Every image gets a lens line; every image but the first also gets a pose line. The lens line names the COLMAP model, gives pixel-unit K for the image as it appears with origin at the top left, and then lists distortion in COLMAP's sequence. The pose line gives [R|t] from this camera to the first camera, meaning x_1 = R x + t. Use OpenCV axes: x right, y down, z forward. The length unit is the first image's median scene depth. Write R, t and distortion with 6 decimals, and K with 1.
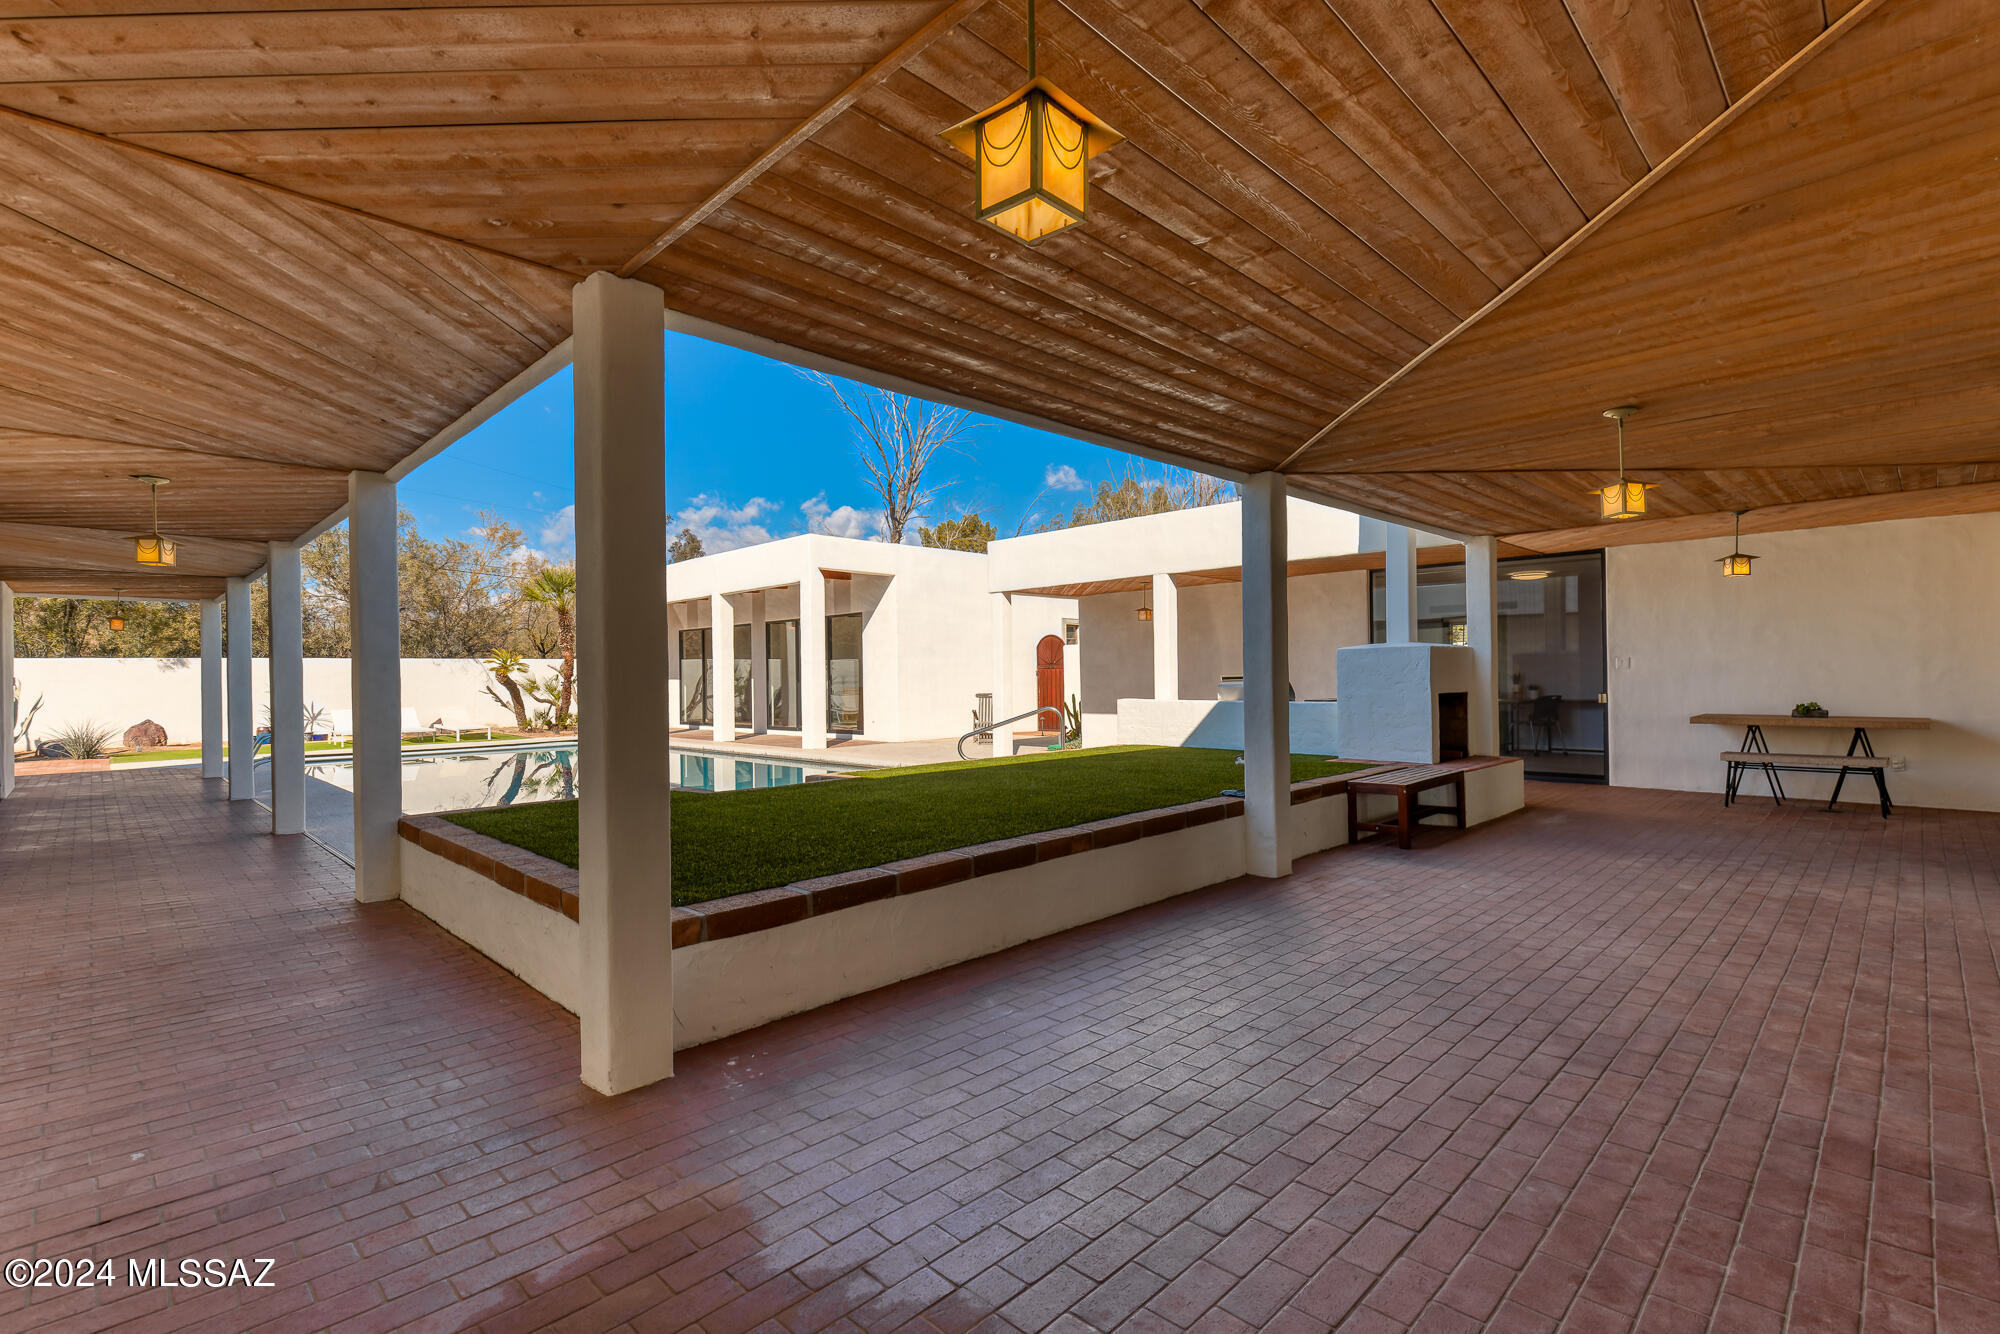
lens RADIAL K [[903.9, 0, 997.9], [0, 903.9, 667.8], [0, 0, 1]] dist [0.002456, -0.000347]
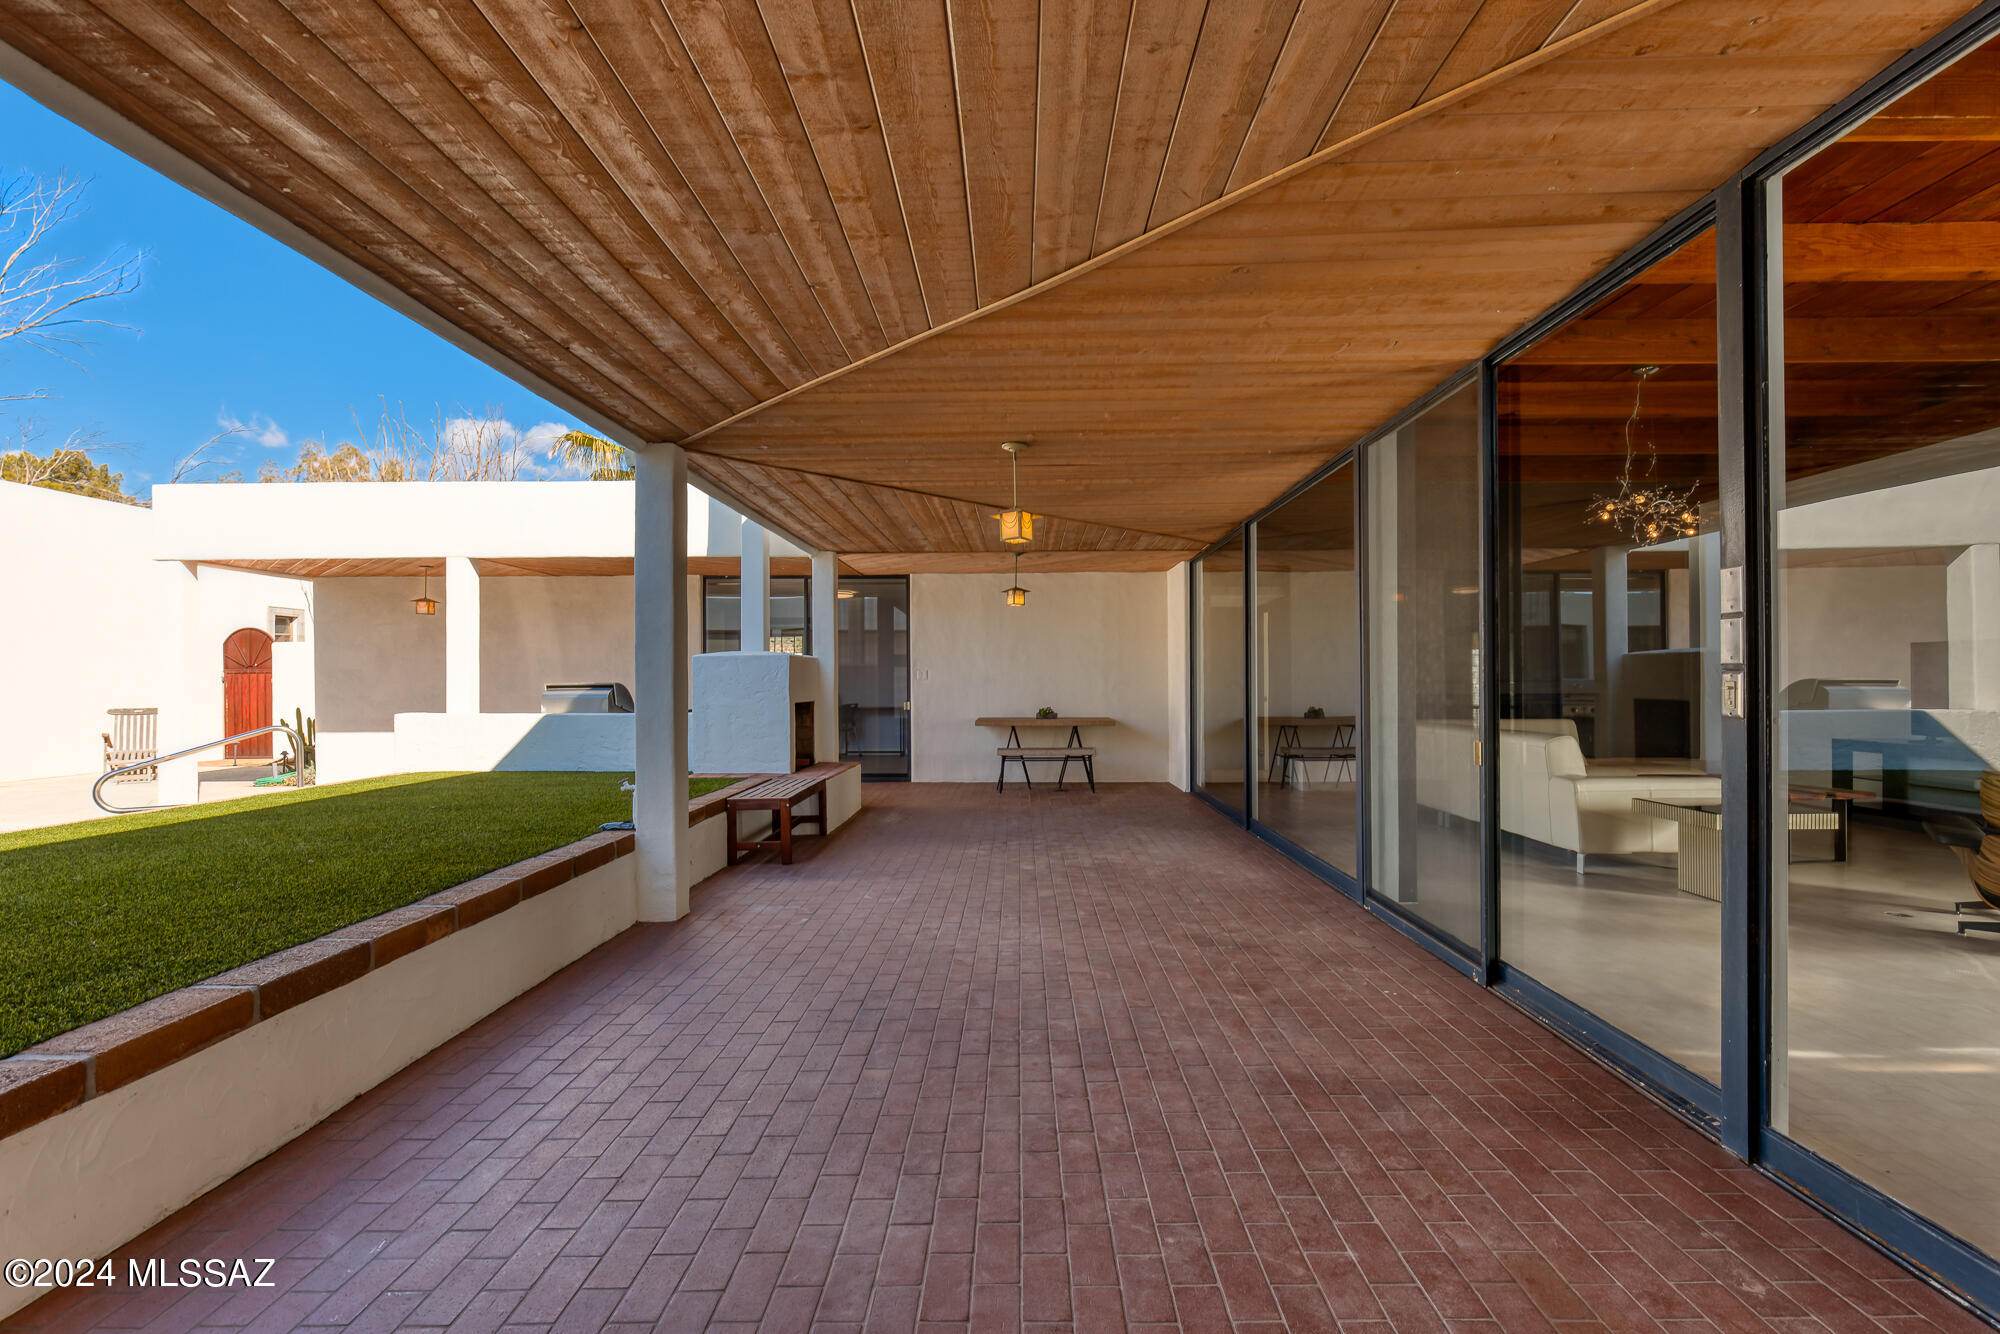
lens RADIAL K [[903.9, 0, 1008.1], [0, 903.9, 673.3], [0, 0, 1]] dist [0.002456, -0.000347]
pose [[0.714262, 0.014714, 0.699724, -0.085914], [-0.011154, 0.999891, -0.009640, 0.004841], [-0.699790, -0.000920, 0.714348, 0.217390]]
